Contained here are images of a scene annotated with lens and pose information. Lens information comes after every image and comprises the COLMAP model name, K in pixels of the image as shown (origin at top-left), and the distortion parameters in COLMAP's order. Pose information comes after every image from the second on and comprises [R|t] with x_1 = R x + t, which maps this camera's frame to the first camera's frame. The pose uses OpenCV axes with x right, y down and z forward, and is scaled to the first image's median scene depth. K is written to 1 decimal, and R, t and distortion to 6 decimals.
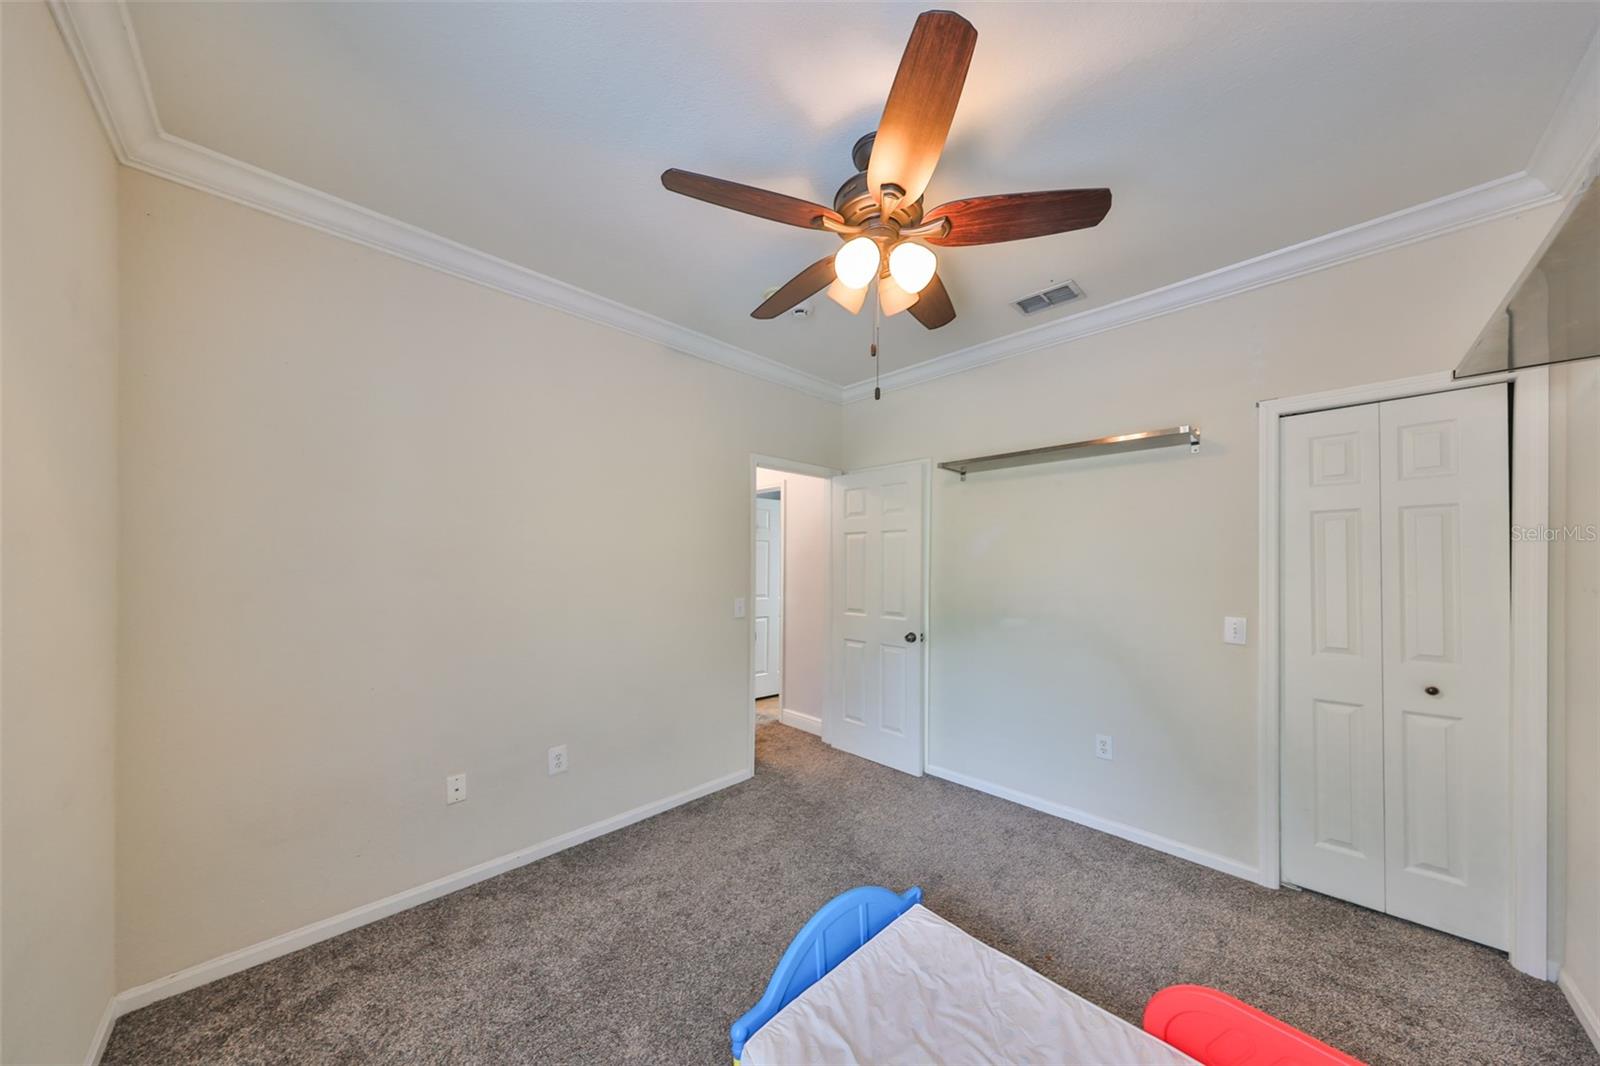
lens RADIAL K [[494.2, 0, 803.7], [0, 494.2, 537.5], [0, 0, 1]] dist [0.000419, 0.000167]
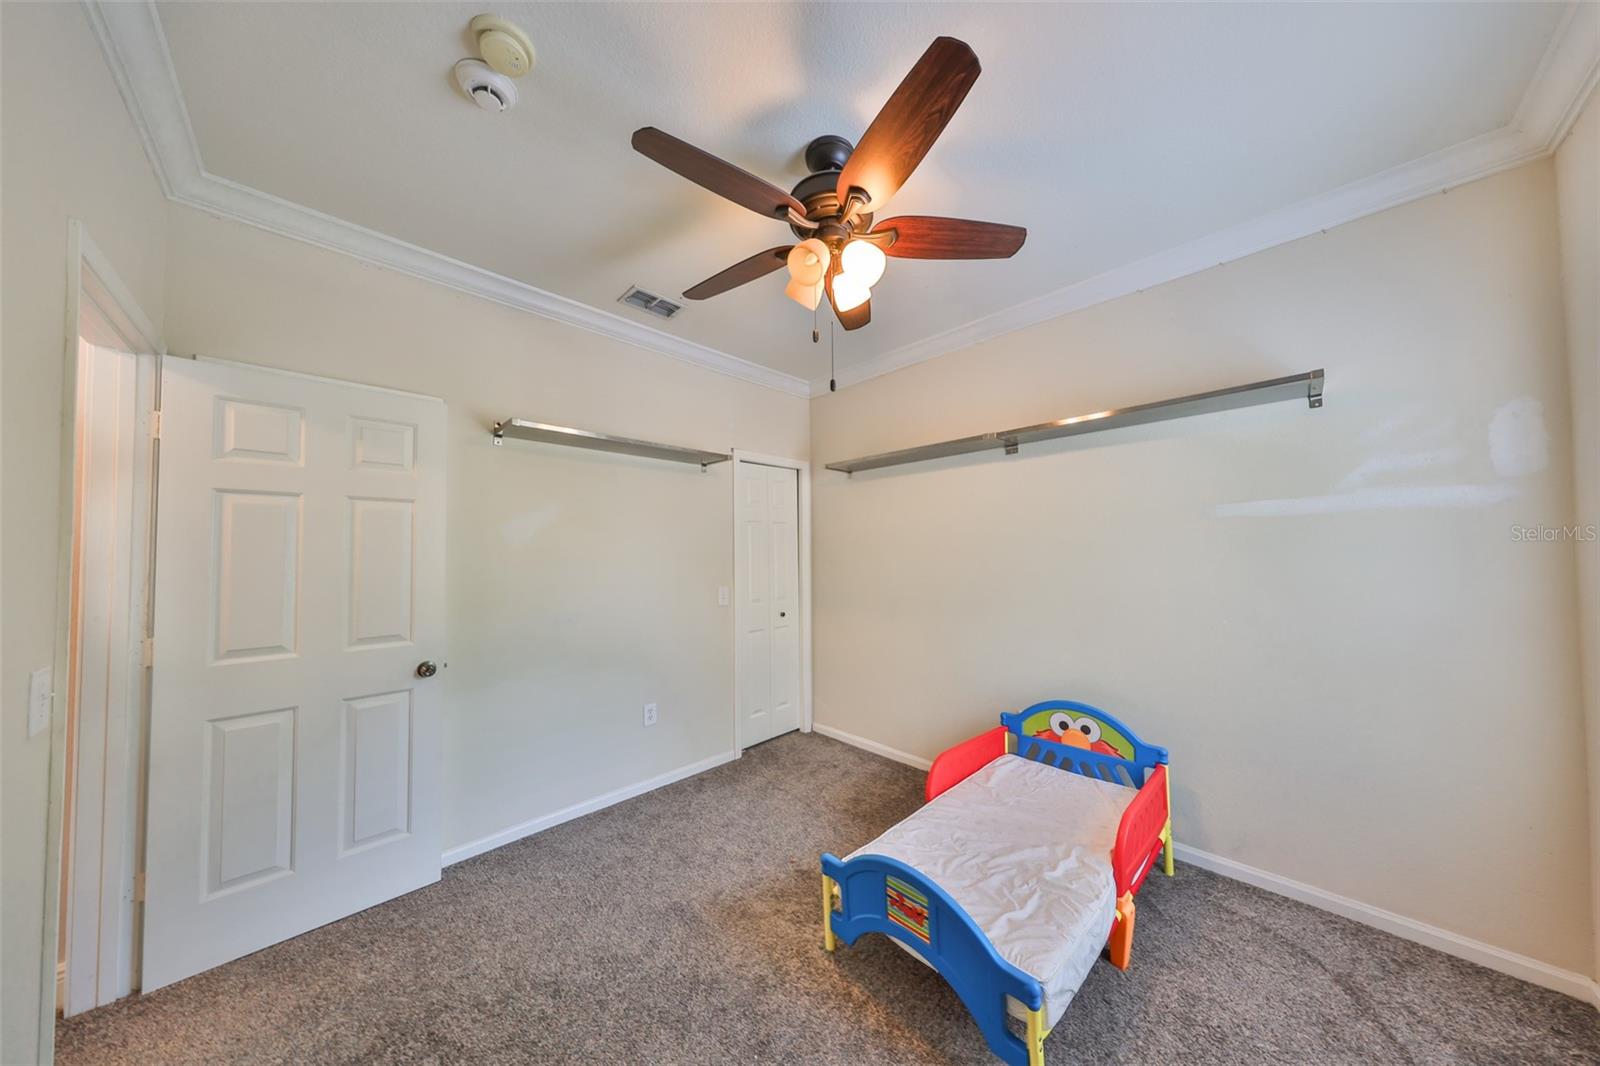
lens RADIAL K [[494.2, 0, 803.7], [0, 494.2, 537.5], [0, 0, 1]] dist [0.000419, 0.000167]
pose [[0.024726, 0.029460, 0.999260, -0.548933], [-0.036196, 0.998937, -0.028555, 0.042655], [-0.999039, -0.035464, 0.025766, 0.672477]]
